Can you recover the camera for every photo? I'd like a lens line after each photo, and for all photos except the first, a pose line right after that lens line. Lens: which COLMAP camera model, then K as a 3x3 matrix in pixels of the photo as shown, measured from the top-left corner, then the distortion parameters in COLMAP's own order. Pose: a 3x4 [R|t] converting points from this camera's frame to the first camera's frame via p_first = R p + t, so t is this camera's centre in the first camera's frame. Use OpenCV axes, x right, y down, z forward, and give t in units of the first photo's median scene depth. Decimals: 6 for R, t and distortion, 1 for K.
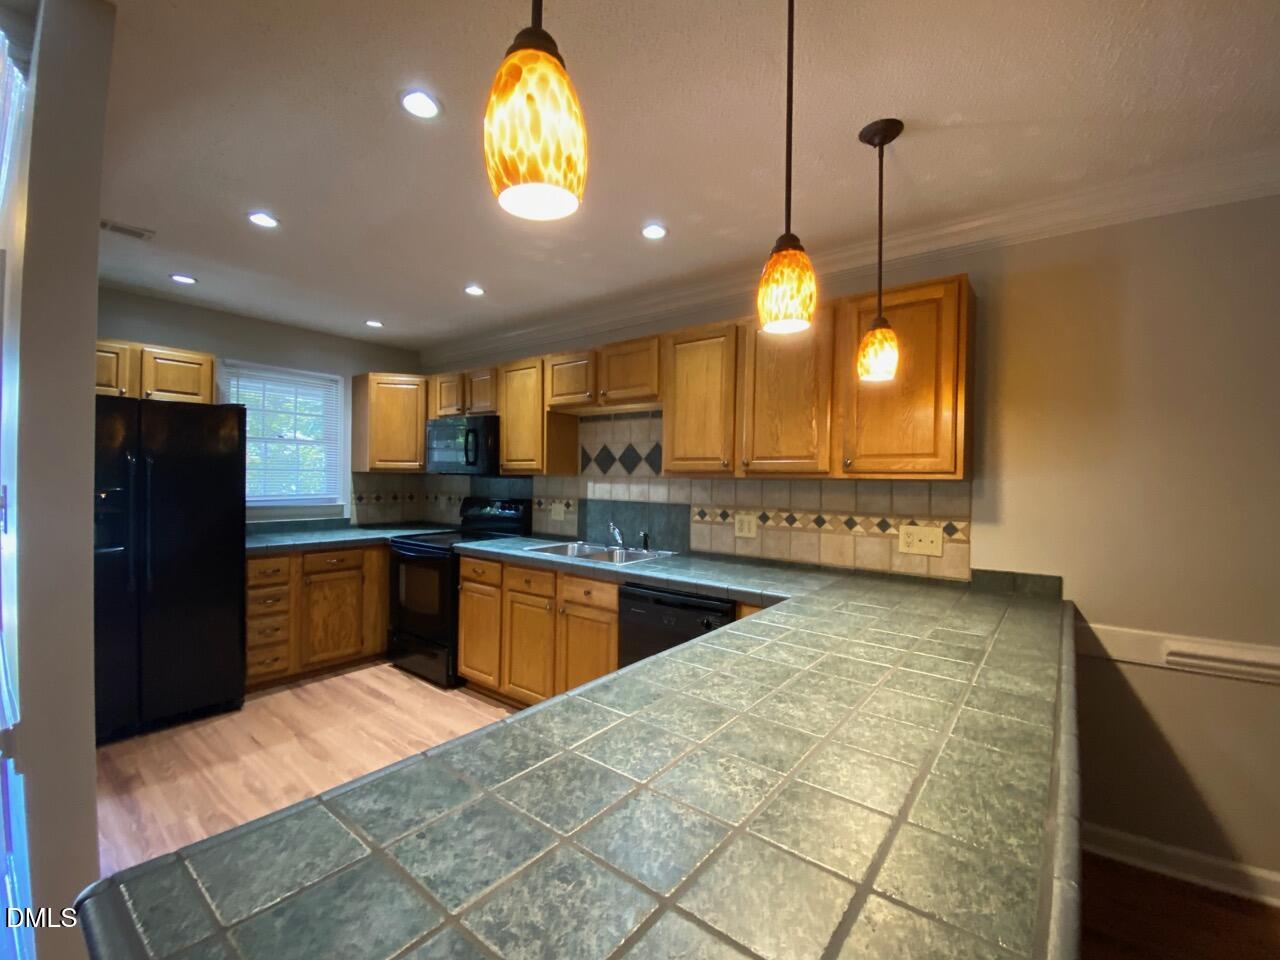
lens RADIAL K [[530.3, 0, 646.8], [0, 530.3, 480.9], [0, 0, 1]] dist [0.043958, -0.036948]
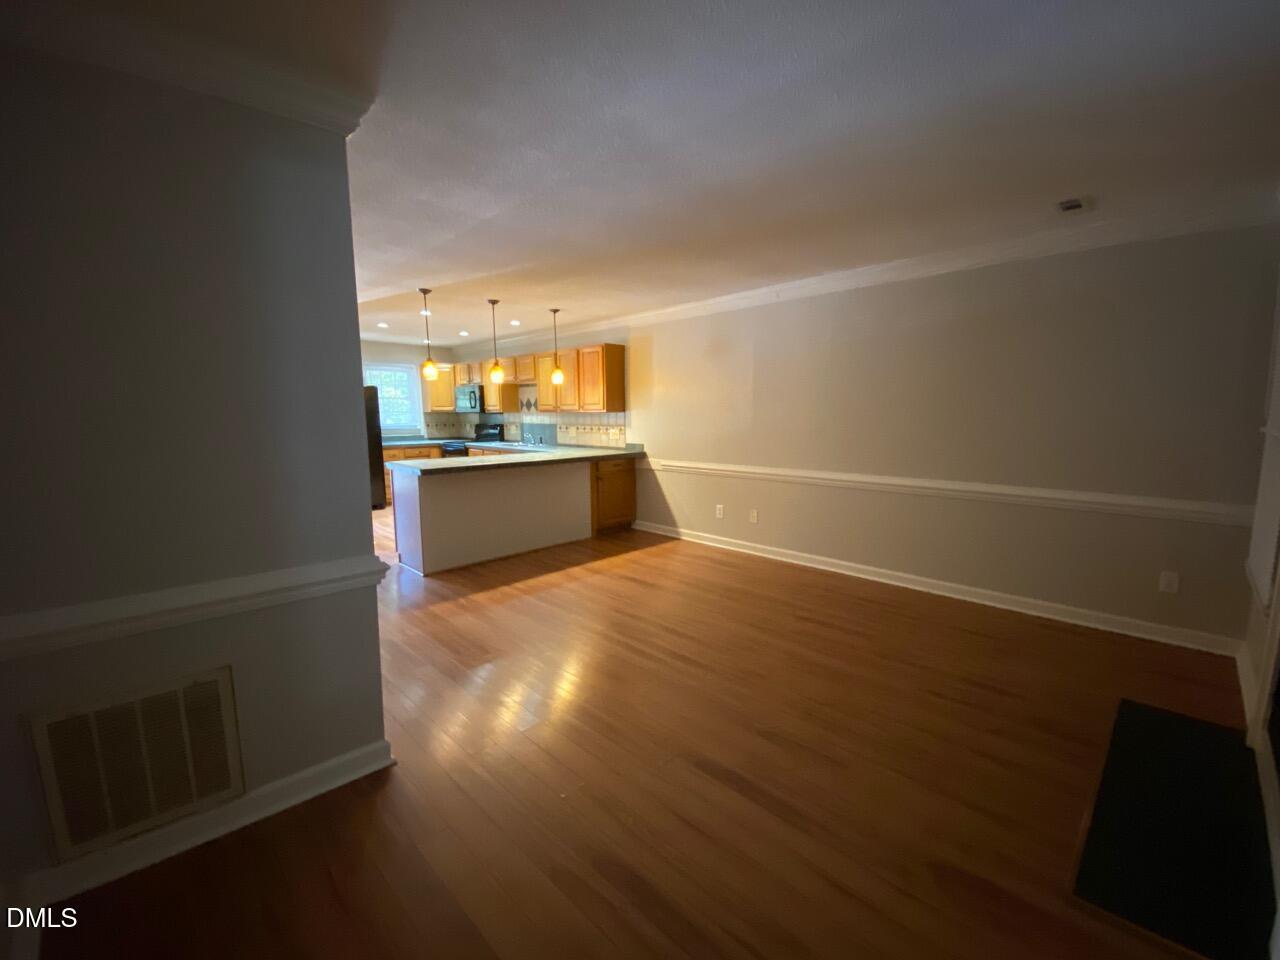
lens RADIAL K [[530.3, 0, 646.8], [0, 530.3, 480.9], [0, 0, 1]] dist [0.043958, -0.036948]
pose [[0.991142, -0.002521, -0.132780, 0.800114], [0.018733, 0.992477, 0.120994, 0.017153], [0.131476, -0.122409, 0.983733, -1.306872]]
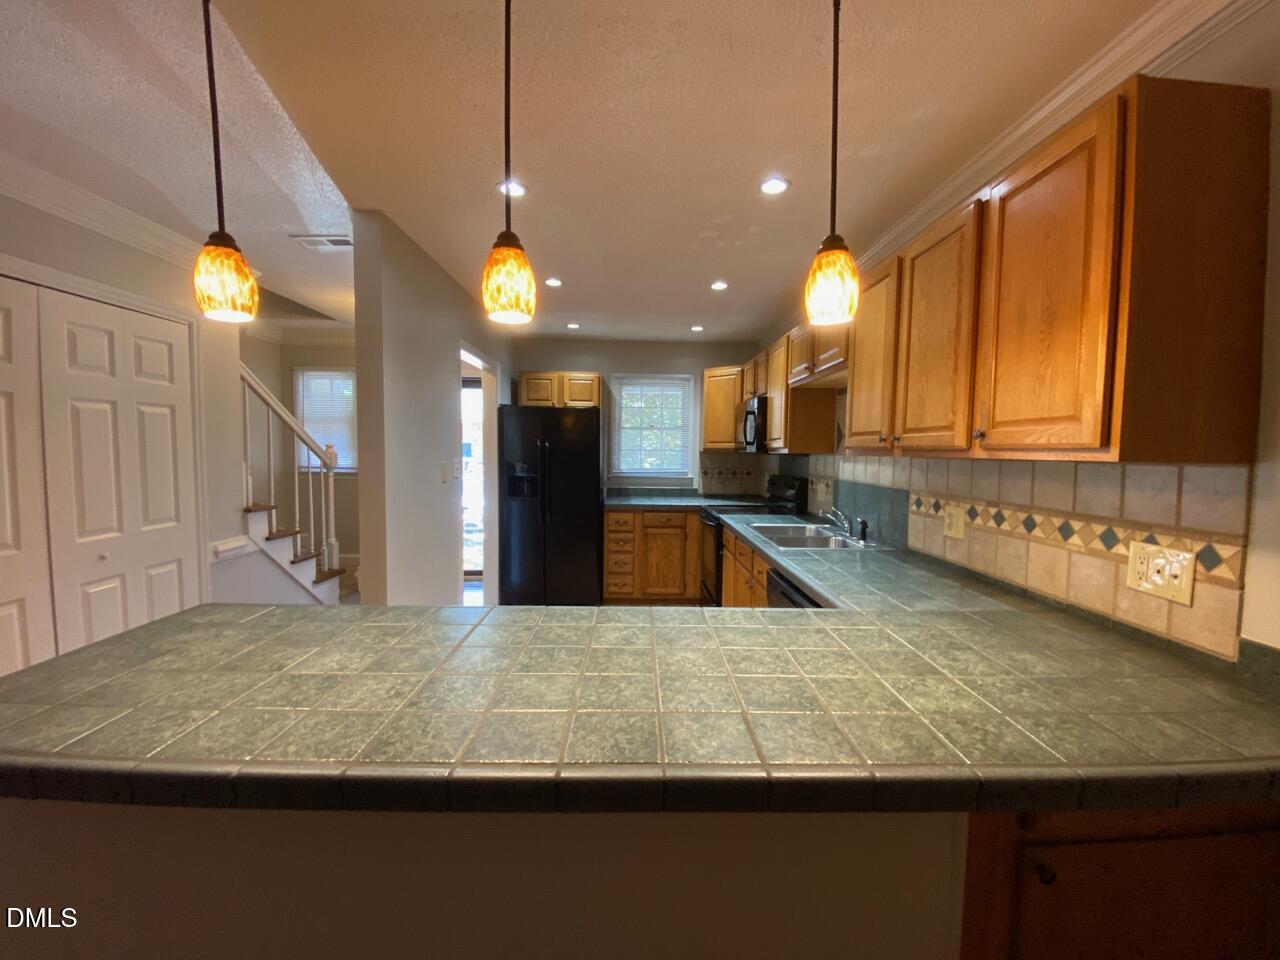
lens RADIAL K [[530.3, 0, 646.8], [0, 530.3, 480.9], [0, 0, 1]] dist [0.043958, -0.036948]
pose [[0.631245, 0.038943, -0.774605, 0.463460], [-0.008072, 0.999014, 0.043647, -0.001630], [0.775542, -0.021300, 0.630937, 0.187555]]
